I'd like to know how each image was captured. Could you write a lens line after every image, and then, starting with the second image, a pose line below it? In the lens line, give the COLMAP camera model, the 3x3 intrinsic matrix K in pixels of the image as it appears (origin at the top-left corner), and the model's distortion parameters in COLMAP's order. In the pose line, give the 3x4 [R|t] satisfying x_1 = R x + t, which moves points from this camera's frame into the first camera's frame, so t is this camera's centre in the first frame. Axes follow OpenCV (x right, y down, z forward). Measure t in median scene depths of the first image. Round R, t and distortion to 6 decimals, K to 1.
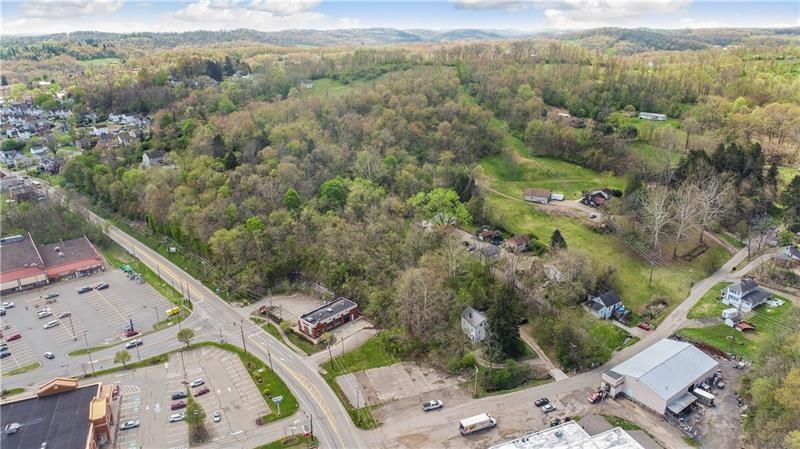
lens RADIAL K [[535.6, 0, 408.7], [0, 535.6, 223.1], [0, 0, 1]] dist [-0.007392, -0.001188]
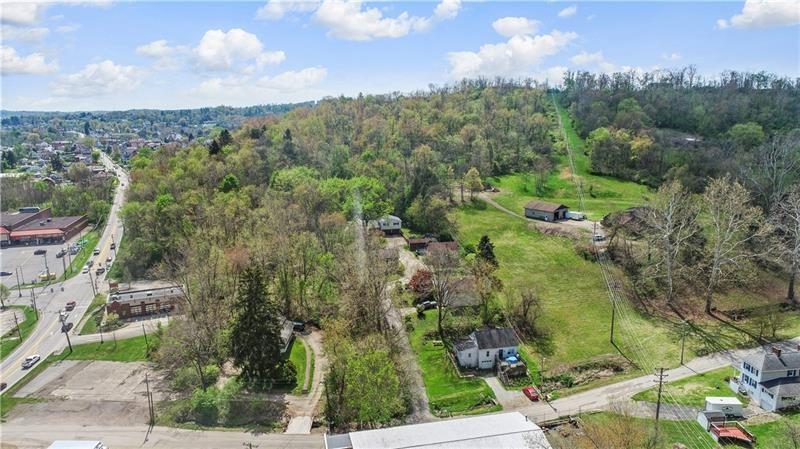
lens RADIAL K [[537.2, 0, 398.8], [0, 537.2, 224.1], [0, 0, 1]] dist [-0.005801, 0.000876]
pose [[0.909858, 0.081419, -0.406853, 0.459049], [-0.132559, 0.986210, -0.099085, 0.080476], [0.393175, 0.144086, 0.908104, 0.353644]]
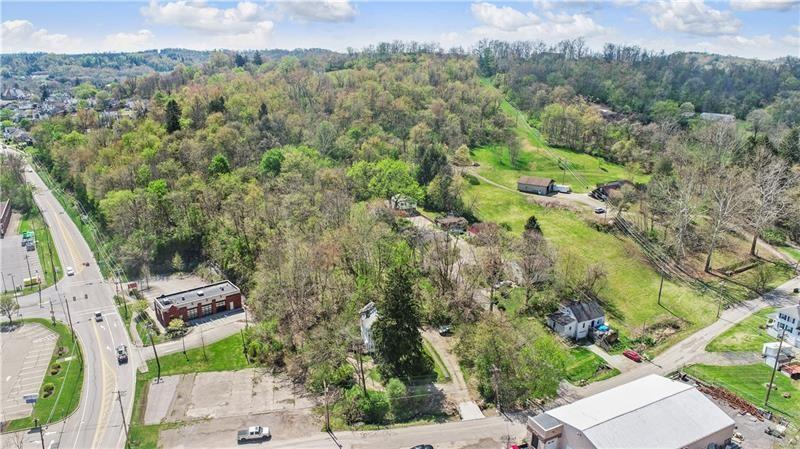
lens RADIAL K [[537.2, 0, 398.8], [0, 537.2, 224.1], [0, 0, 1]] dist [-0.005801, 0.000876]
pose [[0.987329, 0.064447, -0.145011, 0.207883], [-0.071537, 0.996458, -0.044214, 0.070321], [0.141648, 0.054028, 0.988442, 0.252494]]
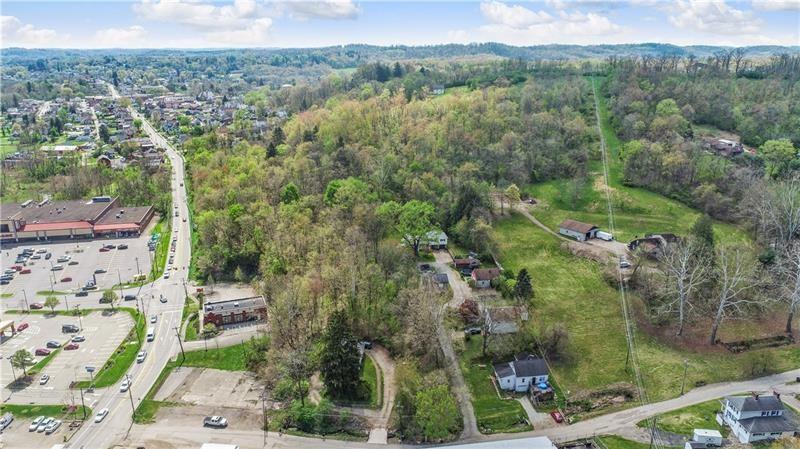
lens RADIAL K [[559.3, 0, 400.0], [0, 559.3, 224.5], [0, 0, 1]] dist [-0.006485, 0.002562]
pose [[0.888251, 0.144041, -0.436191, 0.471171], [-0.160466, 0.987041, -0.000825, -0.021639], [0.430420, 0.070727, 0.899854, 0.191016]]
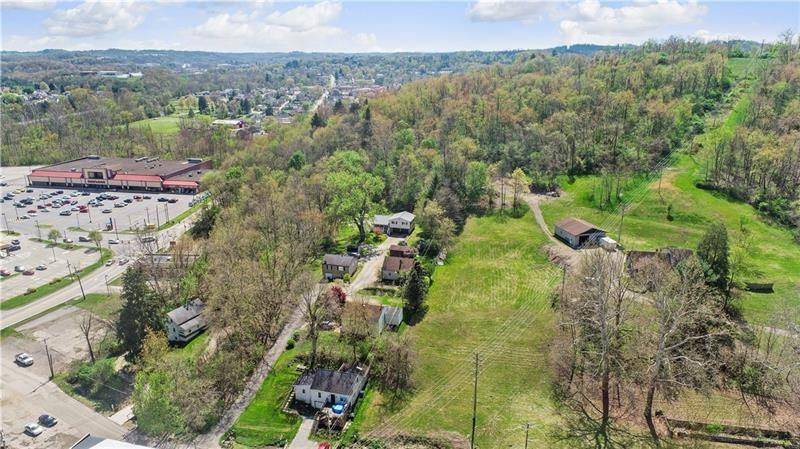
lens RADIAL K [[537.2, 0, 398.8], [0, 537.2, 224.1], [0, 0, 1]] dist [-0.005801, 0.000876]
pose [[0.626929, 0.237379, -0.742031, 0.722404], [-0.259169, 0.961750, 0.088701, -0.079211], [0.734705, 0.136703, 0.664471, 0.580969]]
